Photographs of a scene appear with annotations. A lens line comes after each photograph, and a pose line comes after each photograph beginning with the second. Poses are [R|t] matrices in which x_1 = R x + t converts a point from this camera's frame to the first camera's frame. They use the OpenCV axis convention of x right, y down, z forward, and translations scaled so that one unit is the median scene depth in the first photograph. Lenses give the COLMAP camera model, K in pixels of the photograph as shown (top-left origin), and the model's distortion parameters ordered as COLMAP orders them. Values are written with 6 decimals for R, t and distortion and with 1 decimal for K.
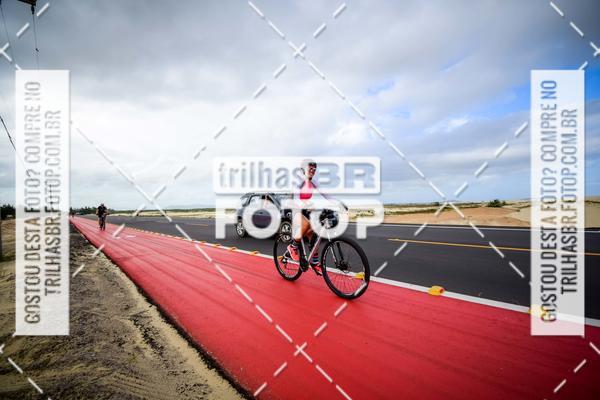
lens RADIAL K [[278.2, 0, 295.5], [0, 278.2, 198.0], [0, 0, 1]] dist [-0.008670, -0.007705]
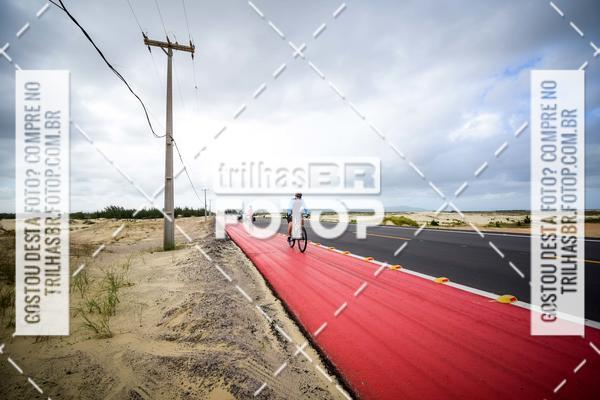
lens RADIAL K [[350.0, 0, 289.5], [0, 350.0, 186.4], [0, 0, 1]] dist [0.011425, -0.037399]
pose [[0.883431, -0.020702, -0.468103, 0.187861], [0.004172, 0.999331, -0.036321, -0.013112], [0.468542, 0.030134, 0.882927, -0.223756]]
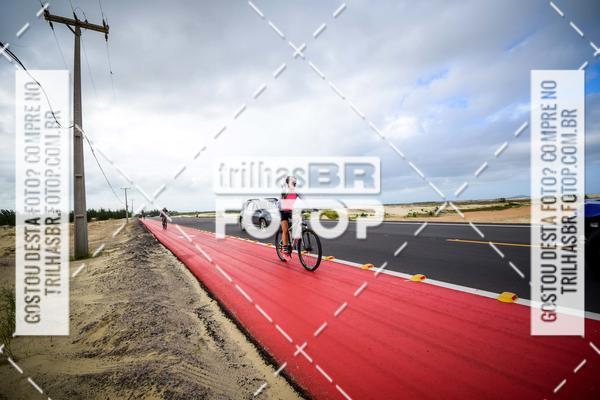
lens RADIAL K [[293.6, 0, 303.3], [0, 293.6, 197.5], [0, 0, 1]] dist [0.005107, -0.023523]
pose [[0.982178, -0.027367, -0.185949, 0.052145], [0.027671, 0.999617, -0.000961, -0.003102], [0.185904, -0.004201, 0.982559, -0.059239]]
